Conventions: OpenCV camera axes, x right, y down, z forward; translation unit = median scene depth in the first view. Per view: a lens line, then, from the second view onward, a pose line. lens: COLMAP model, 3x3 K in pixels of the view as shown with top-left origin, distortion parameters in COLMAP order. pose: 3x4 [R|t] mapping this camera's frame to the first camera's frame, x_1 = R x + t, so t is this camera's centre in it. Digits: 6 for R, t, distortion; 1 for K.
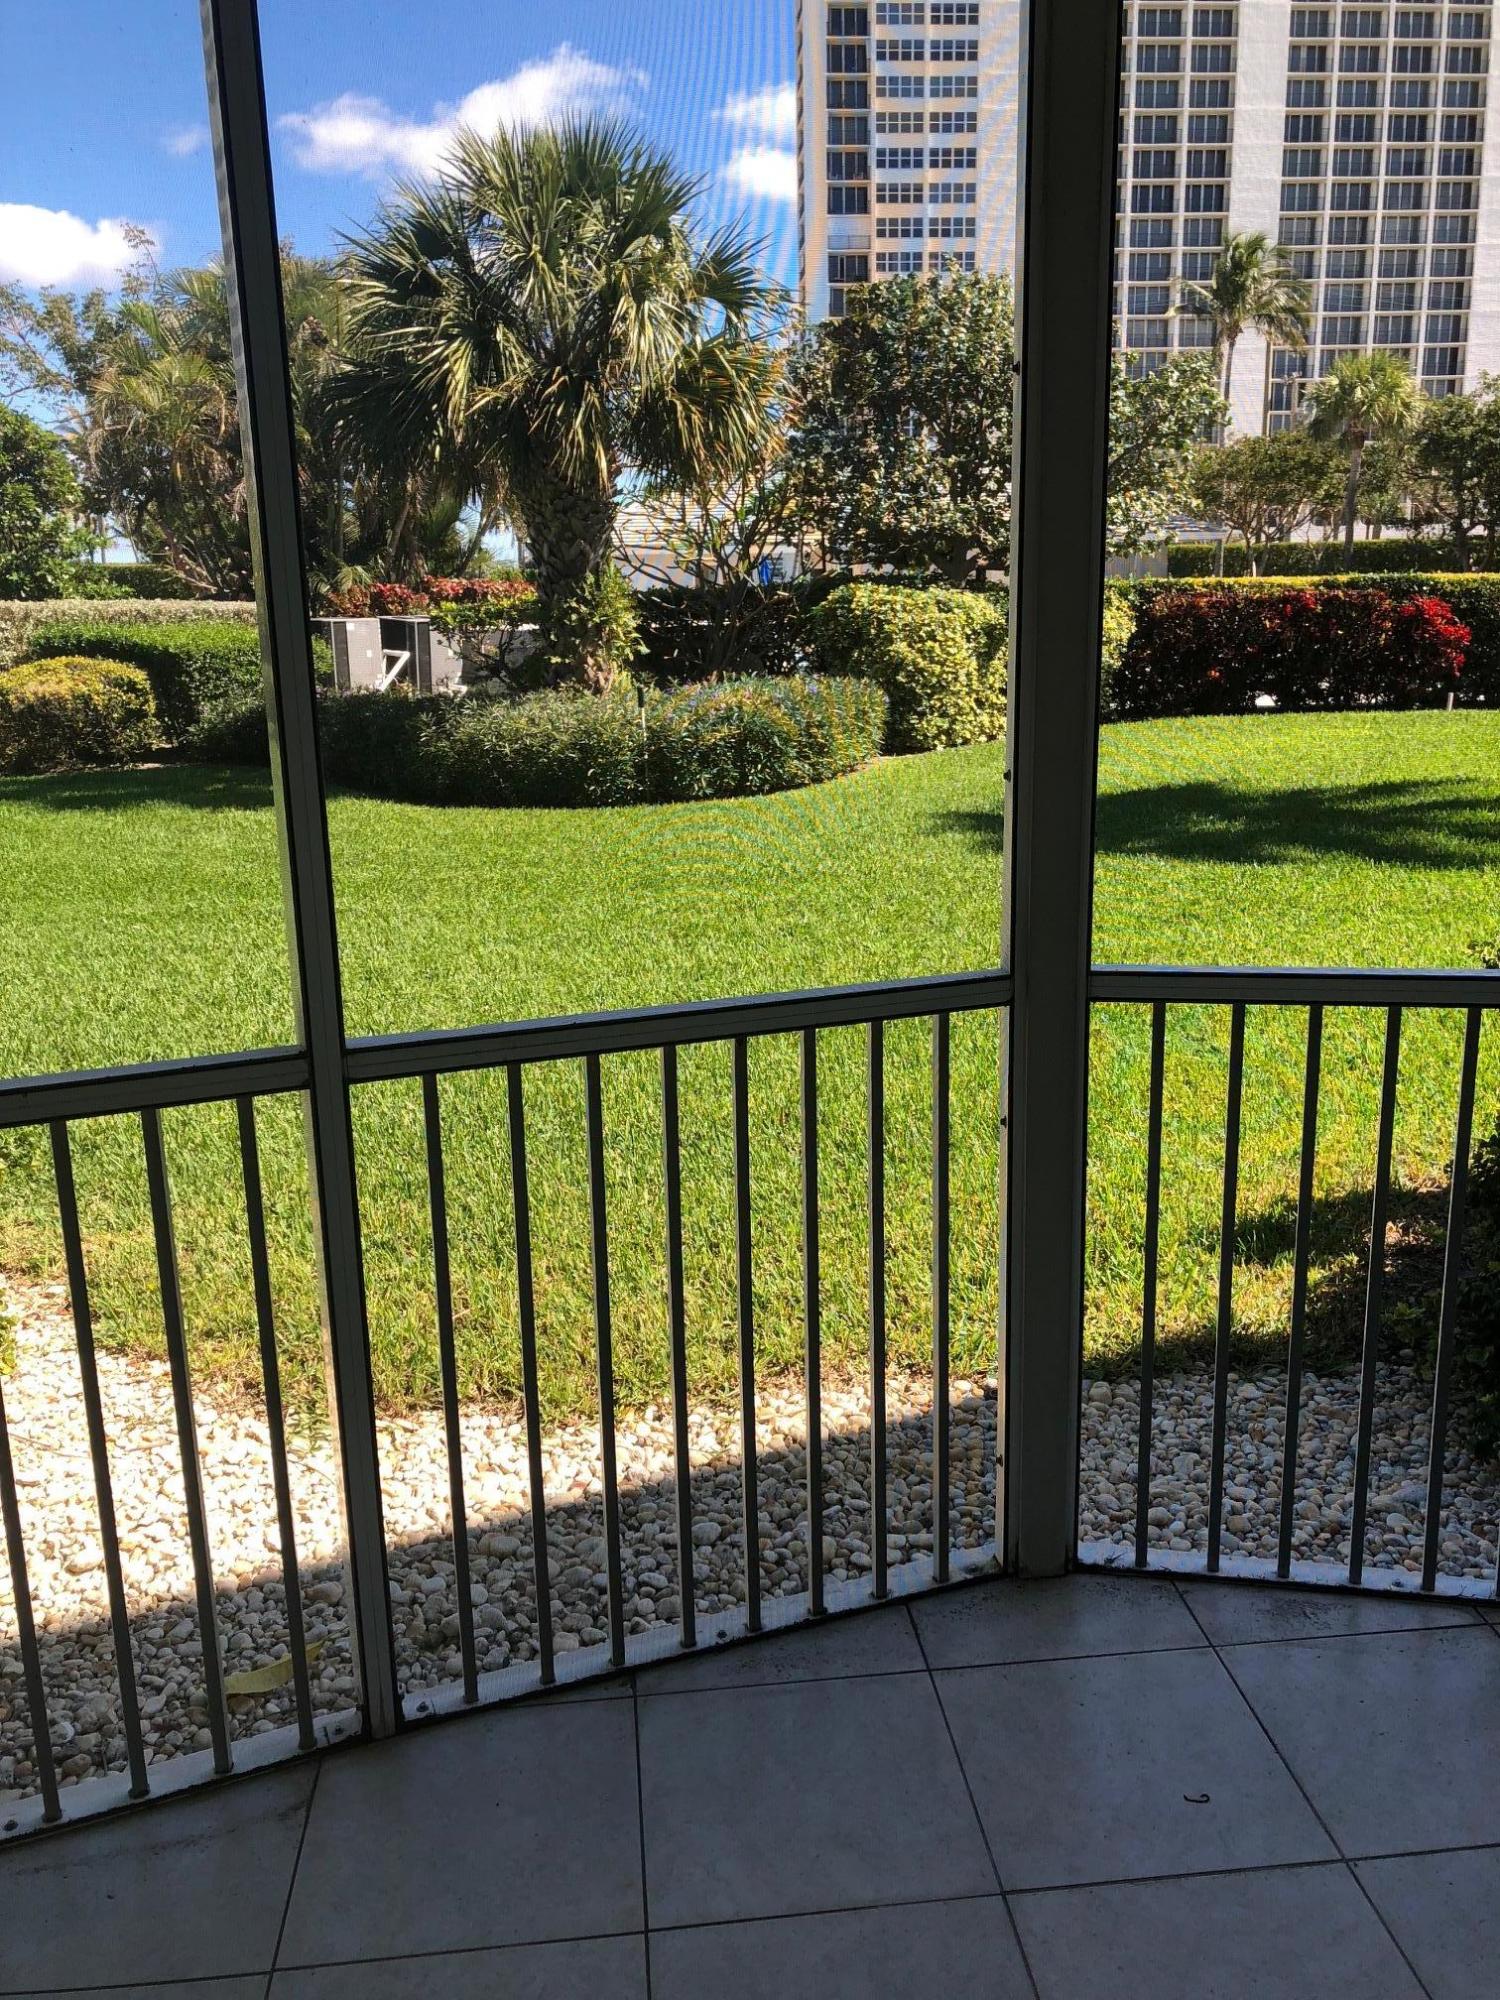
lens RADIAL K [[1635.6, 0, 793.6], [0, 1635.6, 1010.2], [0, 0, 1]] dist [0.048081, -0.054307]
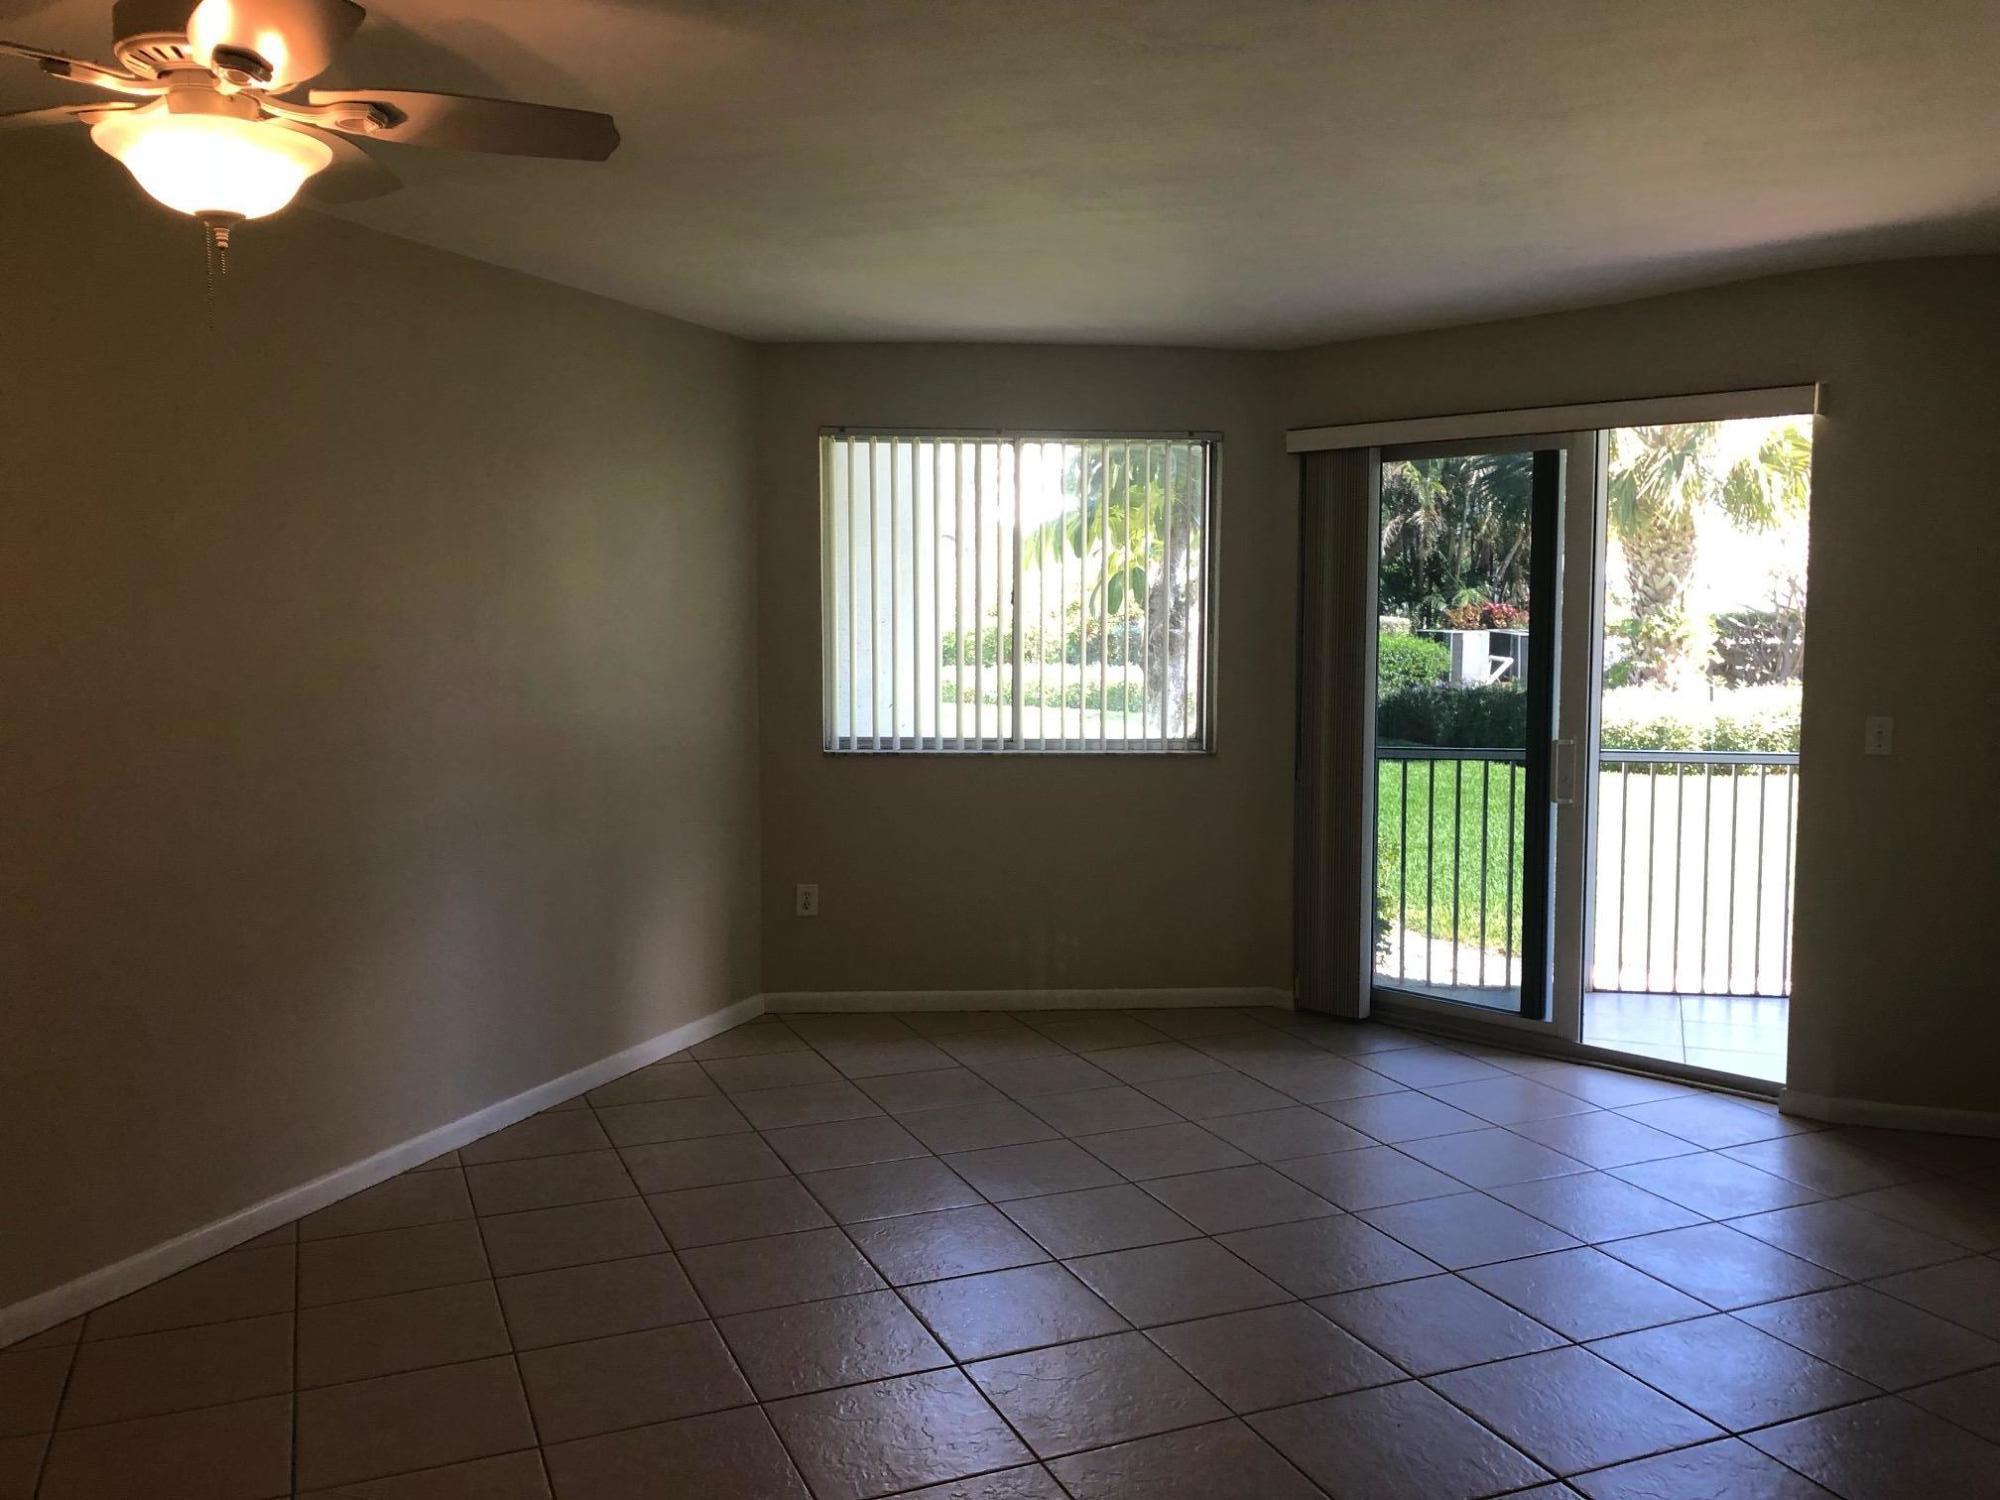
lens RADIAL K [[1635.6, 0, 997.1], [0, 1635.6, 745.3], [0, 0, 1]] dist [0.048081, -0.054307]
pose [[0.873490, 0.057533, -0.483431, 0.044865], [-0.136357, 0.982161, -0.129489, 0.093131], [0.467357, 0.179027, 0.865752, -0.374373]]
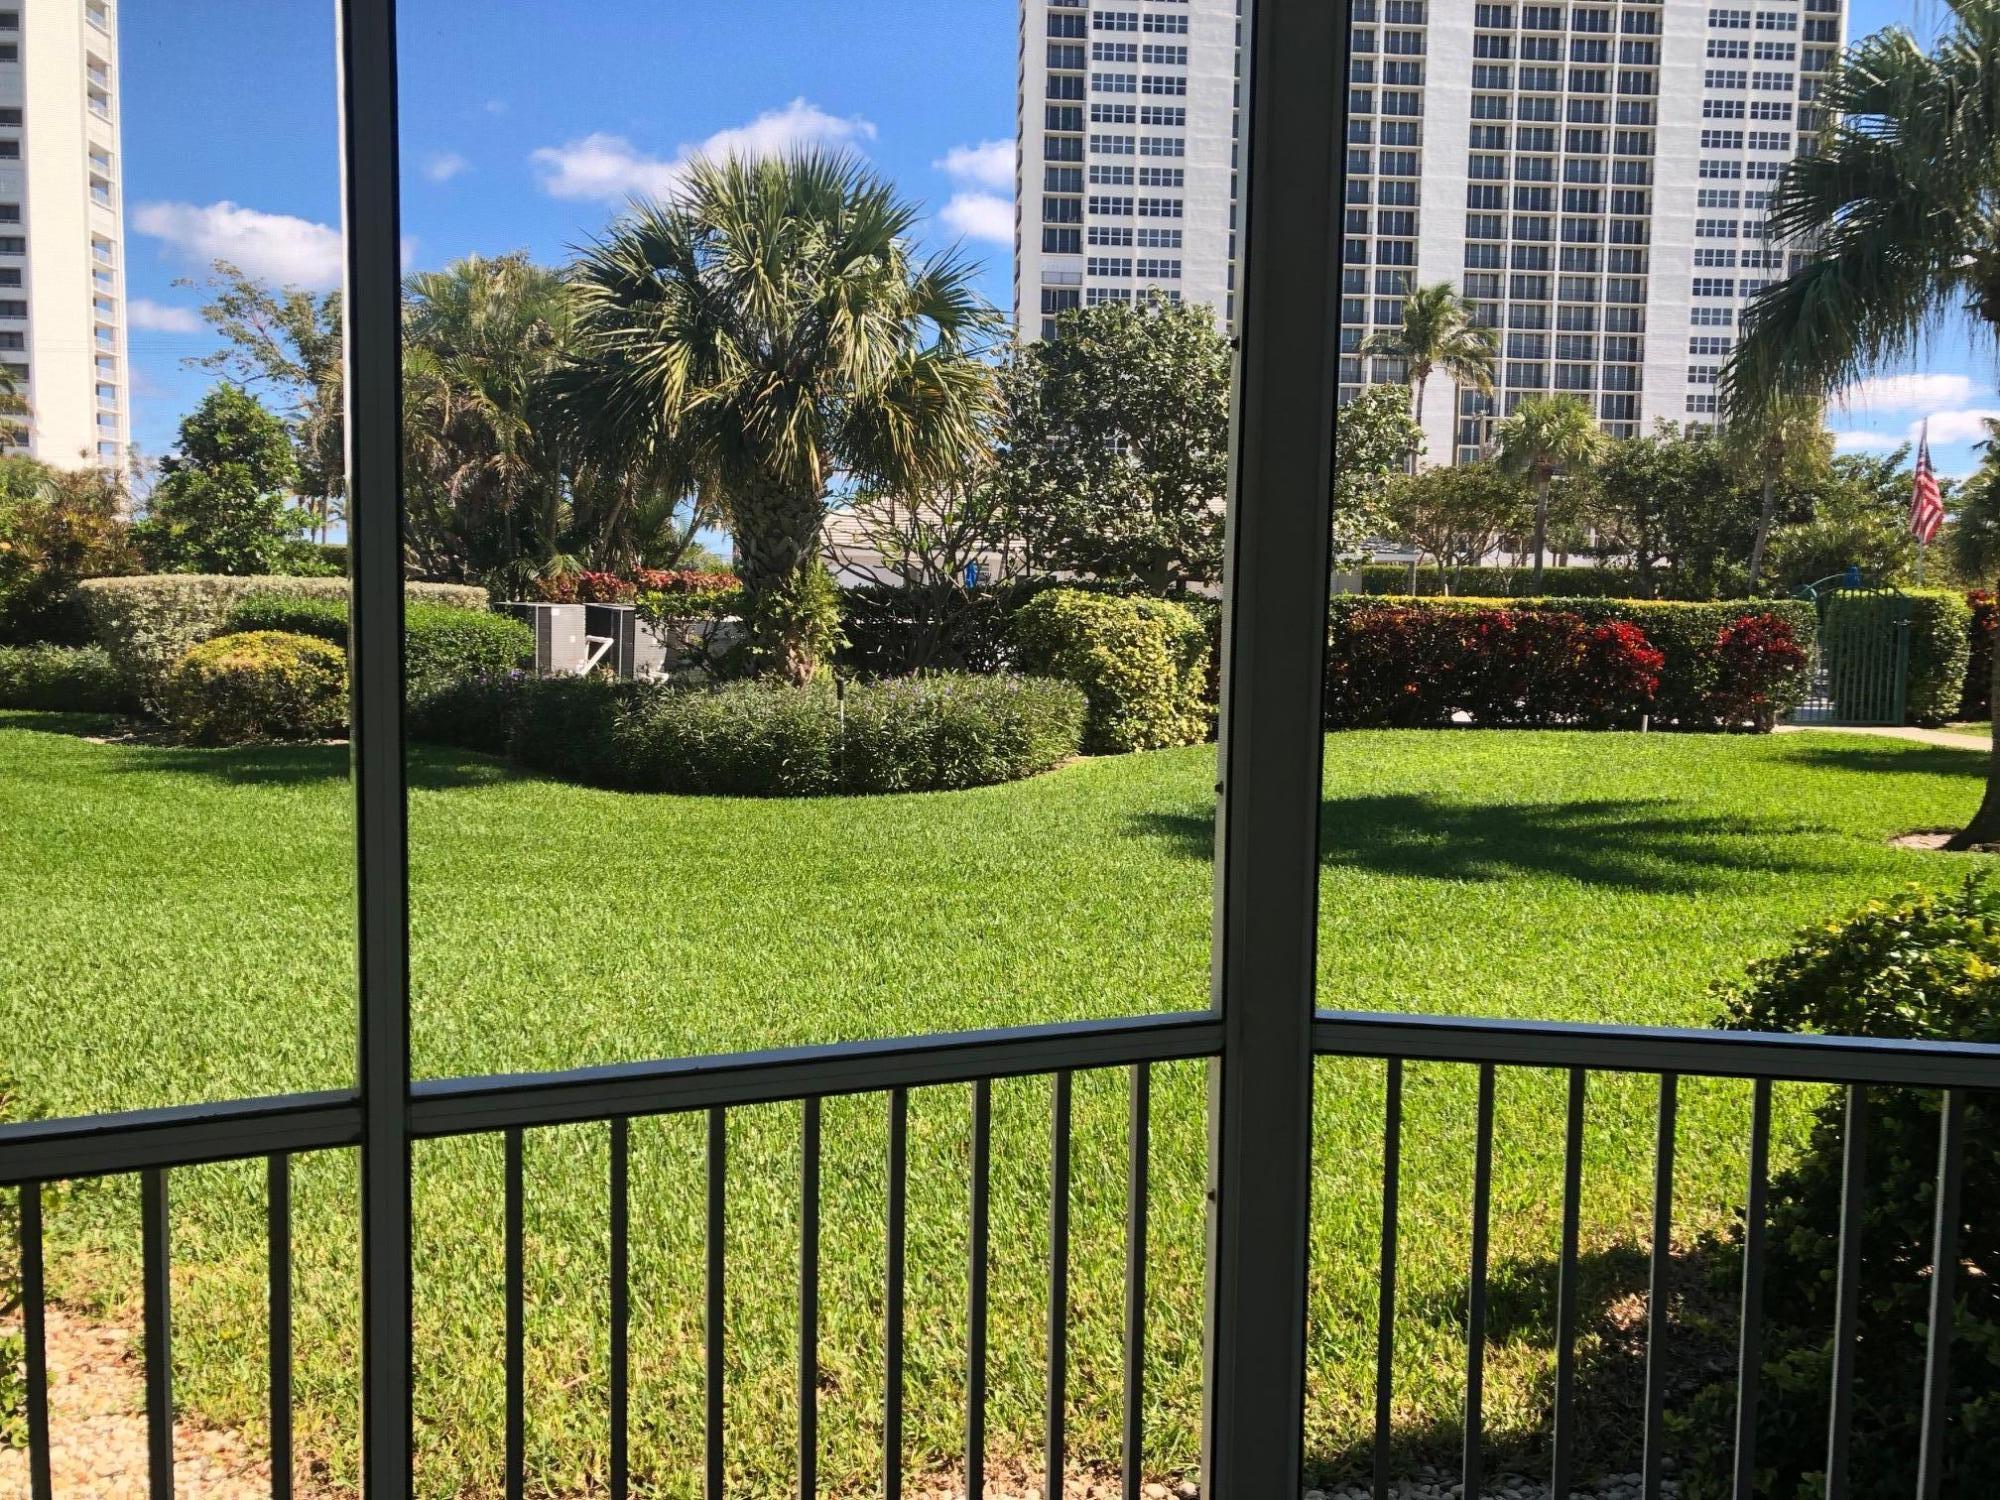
lens RADIAL K [[1635.6, 0, 1040.0], [0, 1635.6, 739.6], [0, 0, 1]] dist [0.048081, -0.054307]
pose [[0.999001, 0.034717, 0.028136, 0.001124], [-0.029707, 0.986307, -0.162222, -0.003477], [-0.033383, 0.161224, 0.986353, 0.019370]]
